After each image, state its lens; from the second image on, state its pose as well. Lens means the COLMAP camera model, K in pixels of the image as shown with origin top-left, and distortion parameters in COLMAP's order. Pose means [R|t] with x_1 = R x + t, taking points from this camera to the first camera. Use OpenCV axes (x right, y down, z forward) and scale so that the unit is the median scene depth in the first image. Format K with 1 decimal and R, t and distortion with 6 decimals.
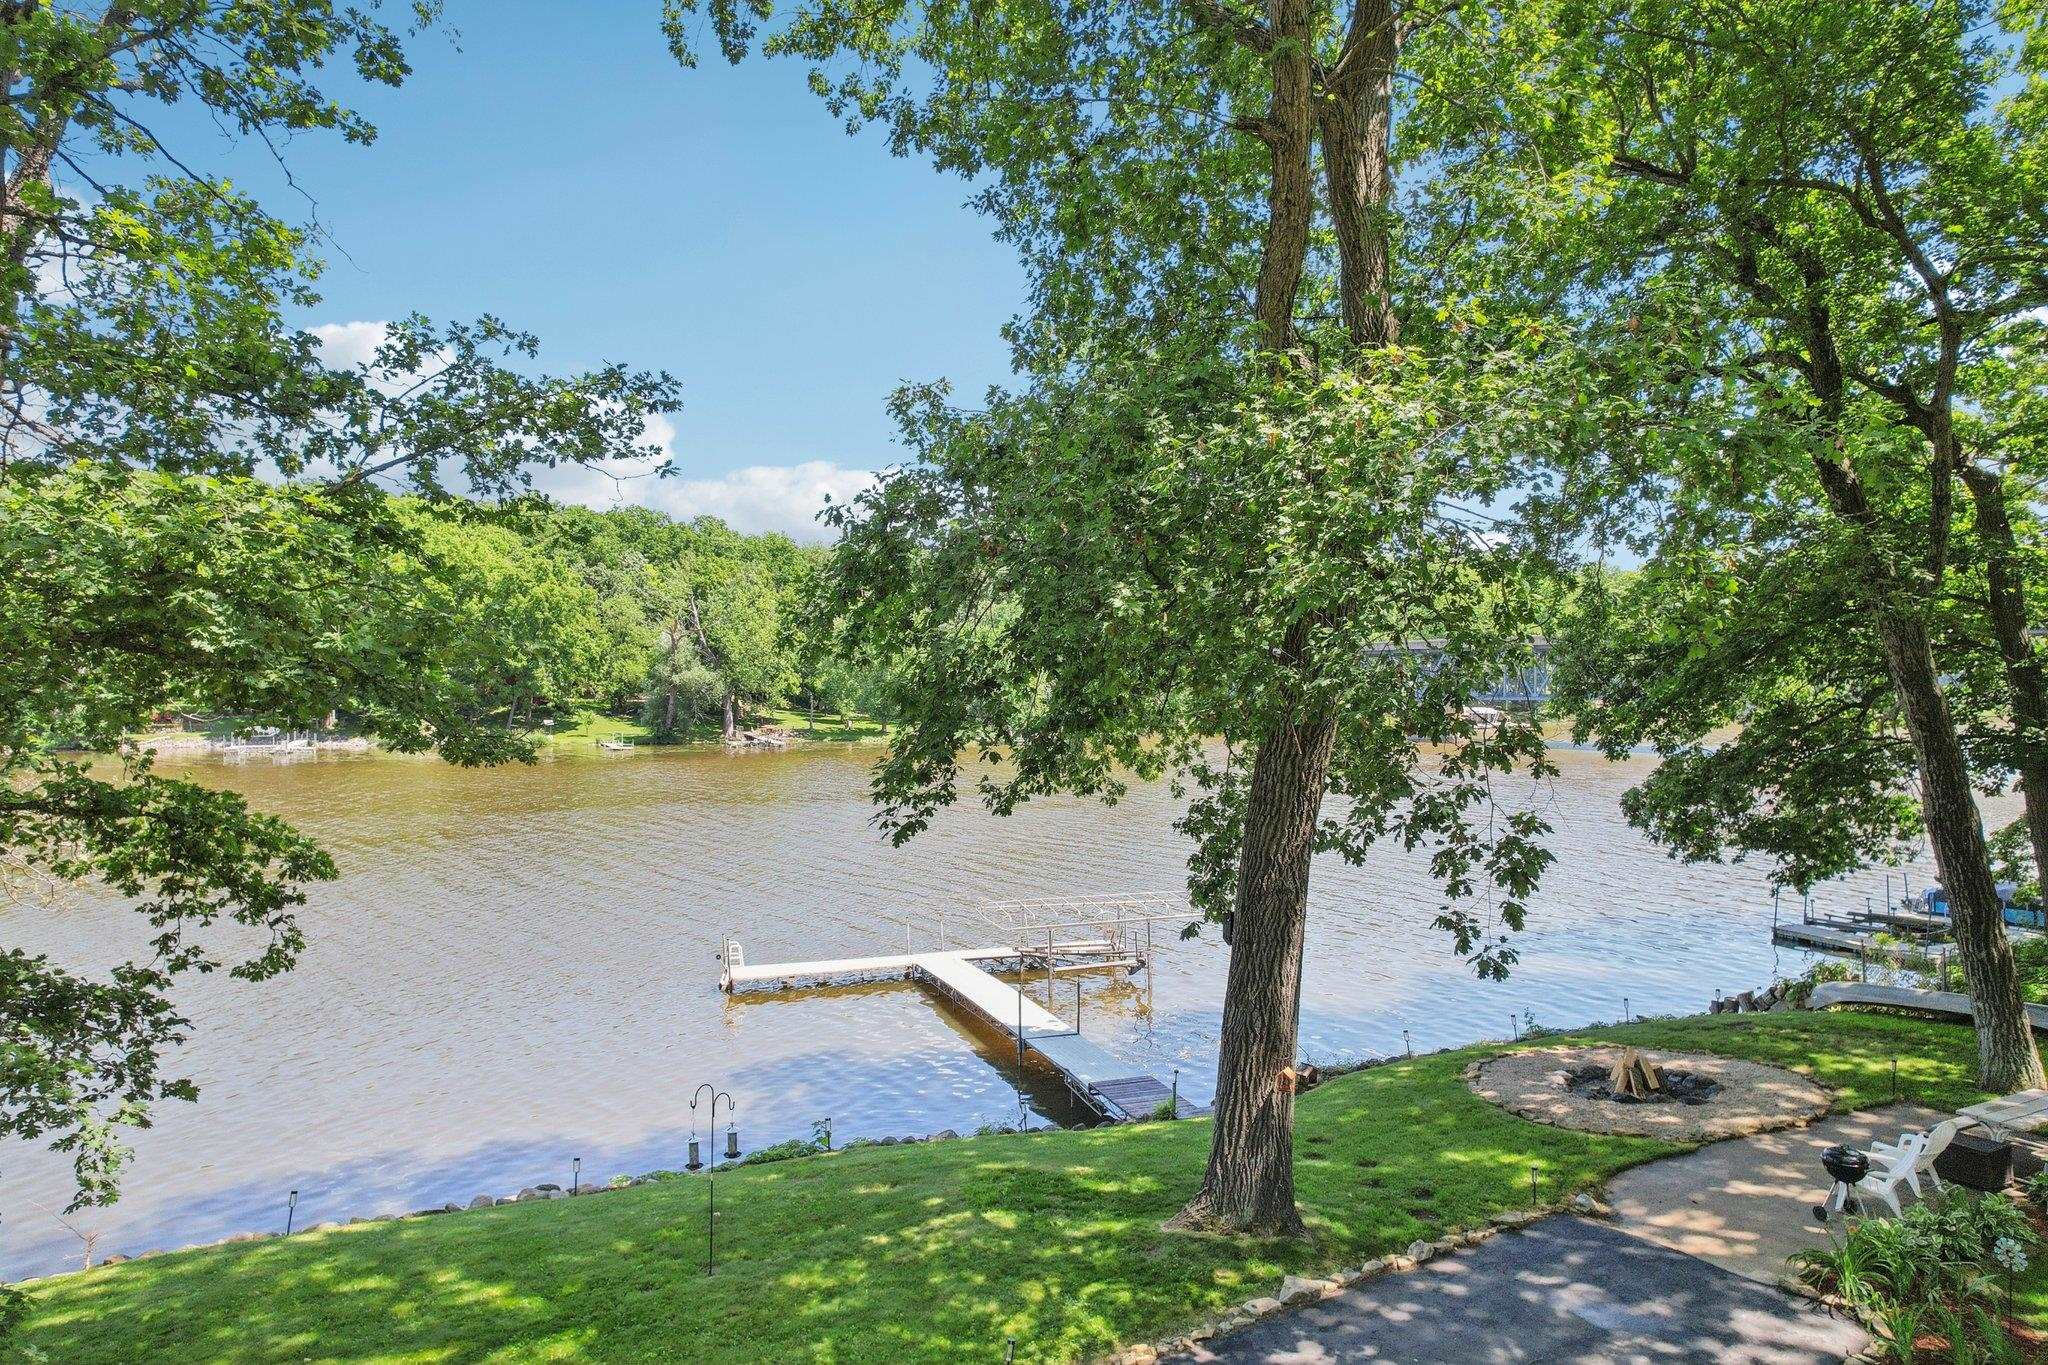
lens RADIAL K [[1301.2, 0, 1021.5], [0, 1301.2, 680.3], [0, 0, 1]] dist [-0.062602, 0.047233]
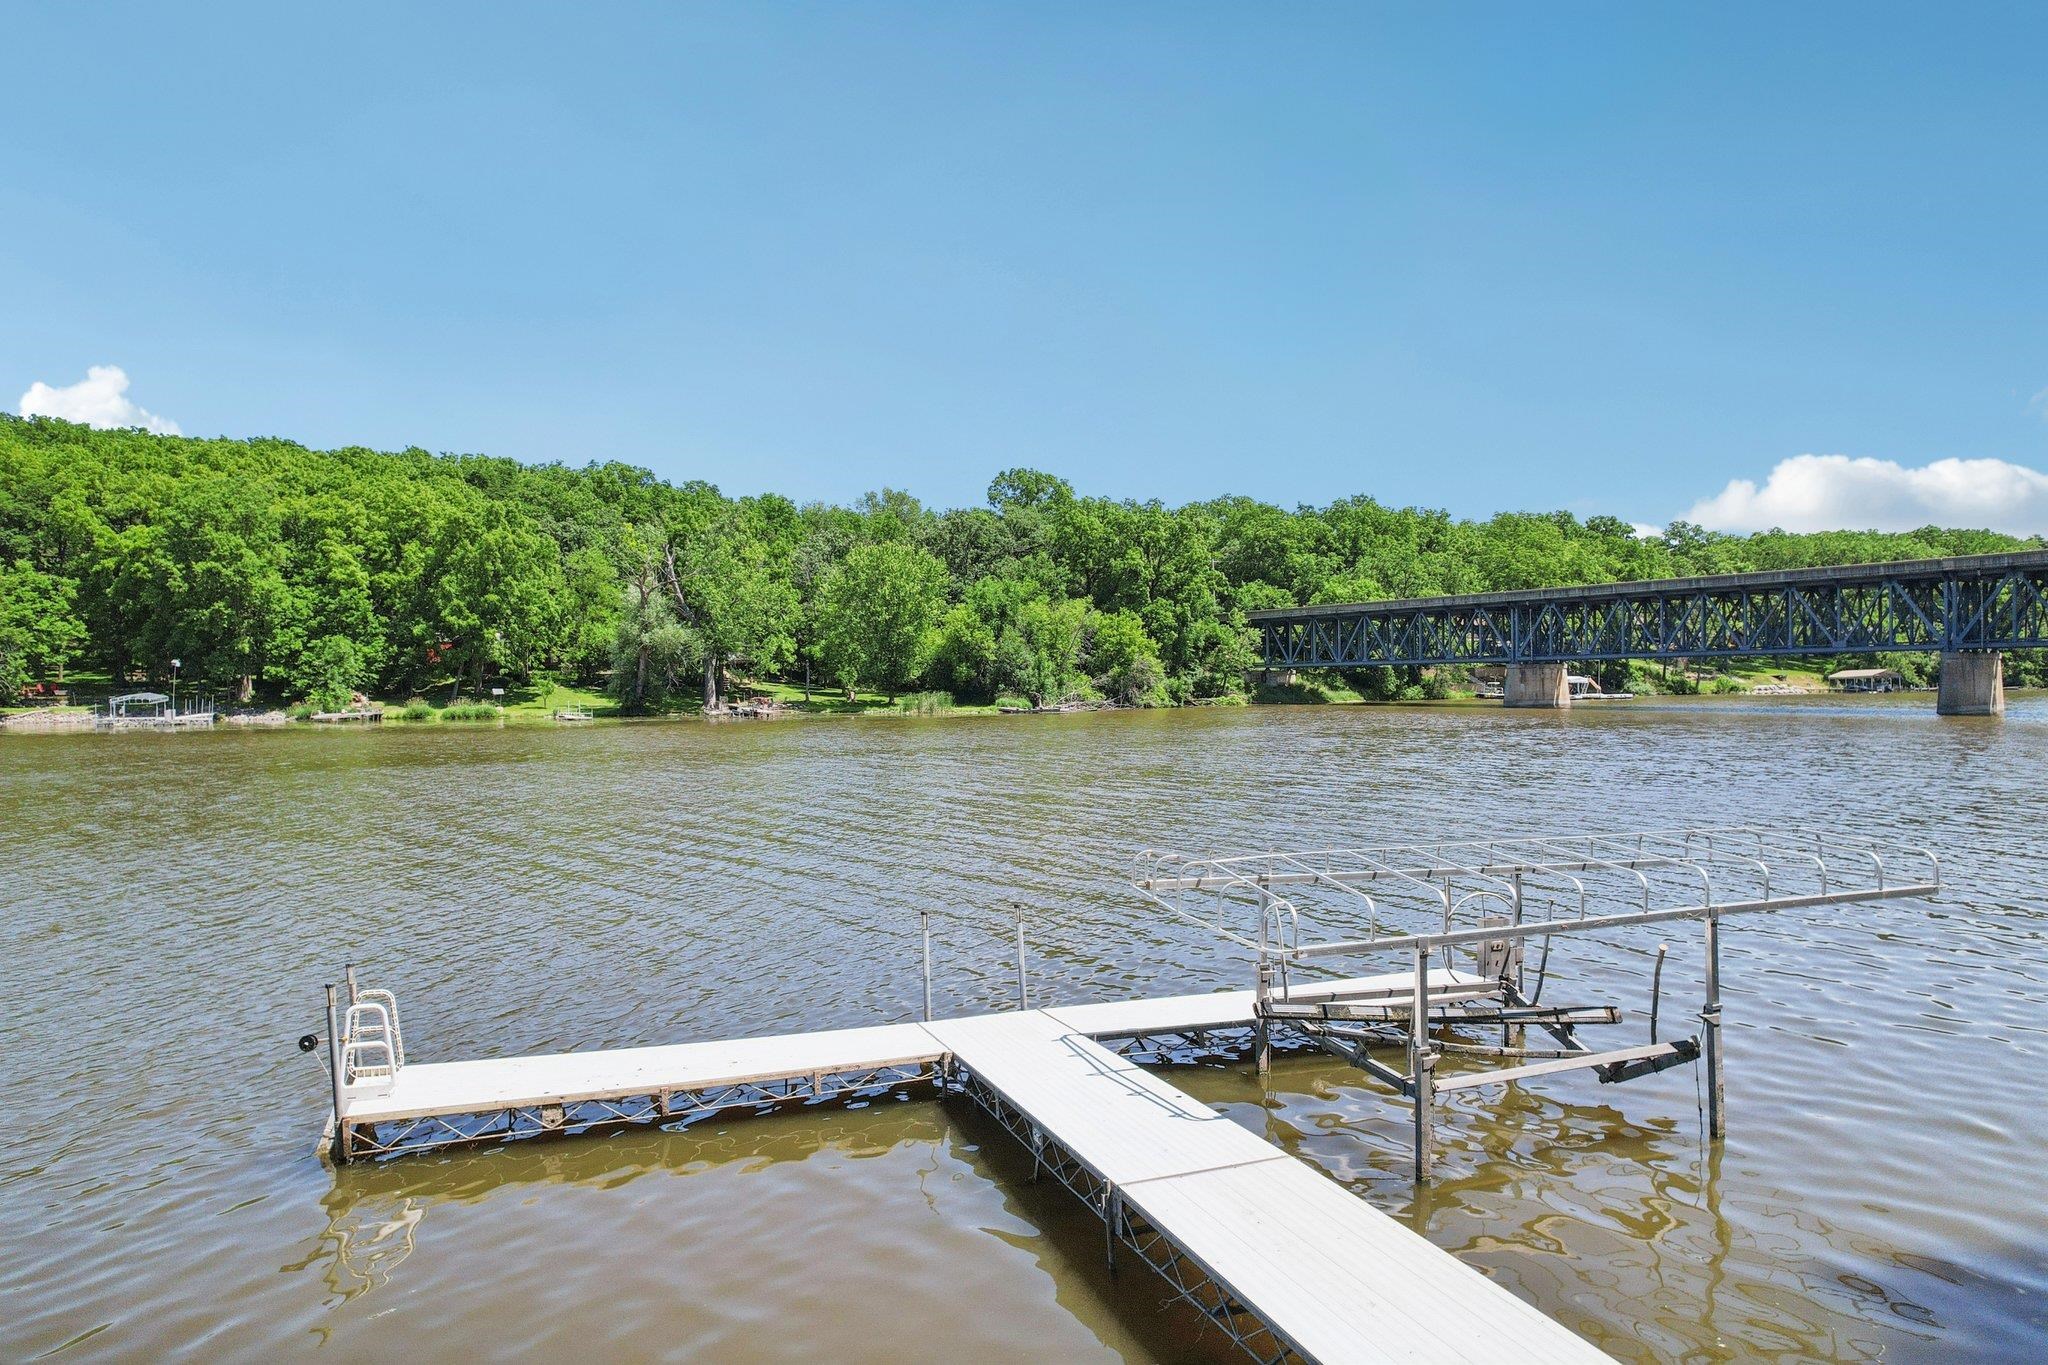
lens RADIAL K [[1301.2, 0, 1020.6], [0, 1301.2, 695.7], [0, 0, 1]] dist [-0.062602, 0.047233]
pose [[0.999953, -0.002750, -0.009267, -0.013152], [0.002842, 0.999947, 0.009935, 0.027086], [0.009239, -0.009961, 0.999908, 0.146794]]
